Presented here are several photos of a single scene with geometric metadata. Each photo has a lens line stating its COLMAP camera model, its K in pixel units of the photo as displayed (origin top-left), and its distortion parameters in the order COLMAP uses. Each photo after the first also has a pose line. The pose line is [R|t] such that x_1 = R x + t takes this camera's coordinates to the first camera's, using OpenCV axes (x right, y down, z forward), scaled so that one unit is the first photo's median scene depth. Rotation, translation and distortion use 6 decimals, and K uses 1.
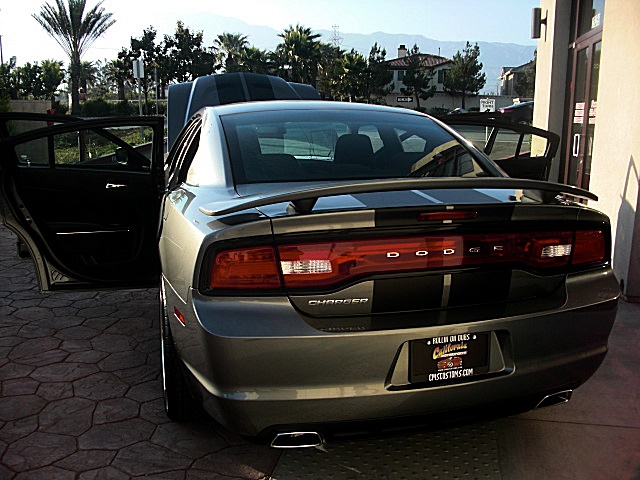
lens RADIAL K [[624.5, 0, 315.1], [0, 624.5, 241.0], [0, 0, 1]] dist [-0.215383, 0.196293]
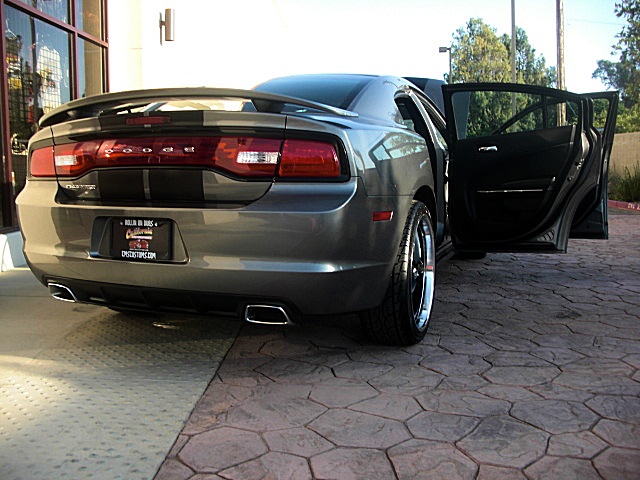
lens RADIAL K [[624.5, 0, 315.1], [0, 624.5, 241.0], [0, 0, 1]] dist [-0.215383, 0.196293]
pose [[0.798101, 0.071100, -0.598314, 1.179491], [-0.117674, 0.992284, -0.039050, 0.195960], [0.590921, 0.101572, 0.800310, 0.253133]]
